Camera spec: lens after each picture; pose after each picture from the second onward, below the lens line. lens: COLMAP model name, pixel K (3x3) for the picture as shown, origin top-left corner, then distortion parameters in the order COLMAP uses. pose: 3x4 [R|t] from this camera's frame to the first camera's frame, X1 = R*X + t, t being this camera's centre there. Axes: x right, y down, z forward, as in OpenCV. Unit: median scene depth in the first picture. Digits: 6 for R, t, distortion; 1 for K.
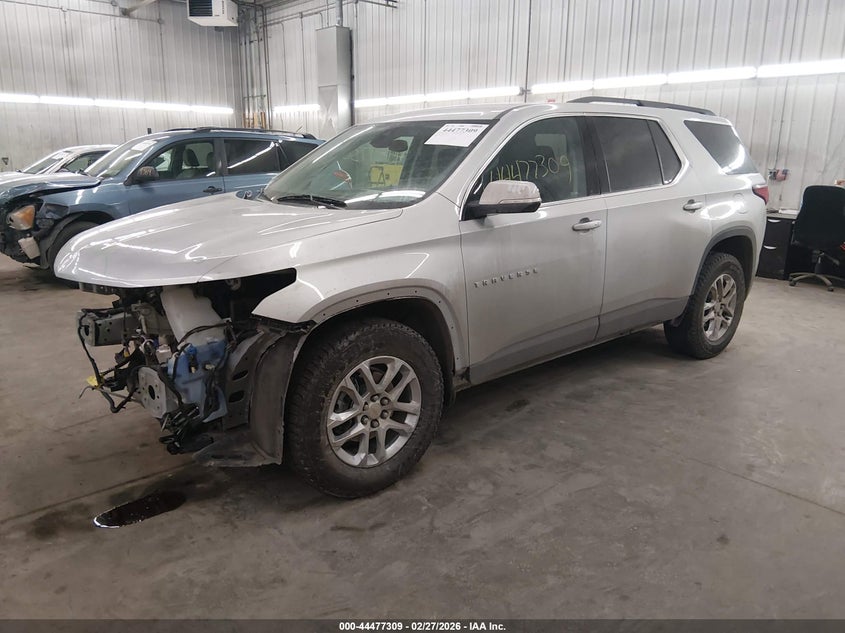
lens RADIAL K [[687.3, 0, 421.6], [0, 687.3, 316.2], [0, 0, 1]] dist [0.013391, -0.001255]
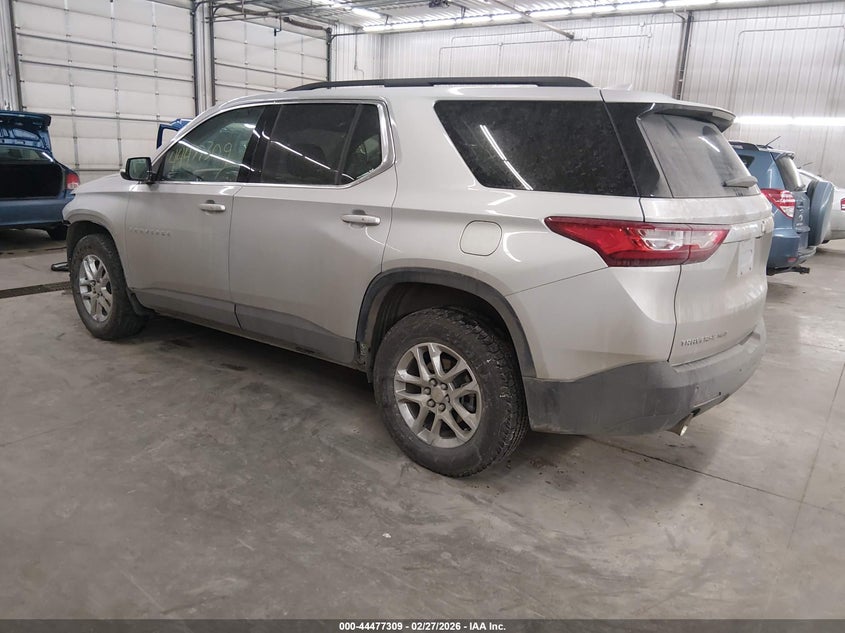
lens RADIAL K [[687.3, 0, 421.6], [0, 687.3, 316.2], [0, 0, 1]] dist [0.013391, -0.001255]
pose [[0.179378, 0.233527, -0.955661, 1.314821], [-0.277330, 0.944023, 0.178628, -0.245743], [0.943881, 0.232992, 0.234101, 1.064364]]
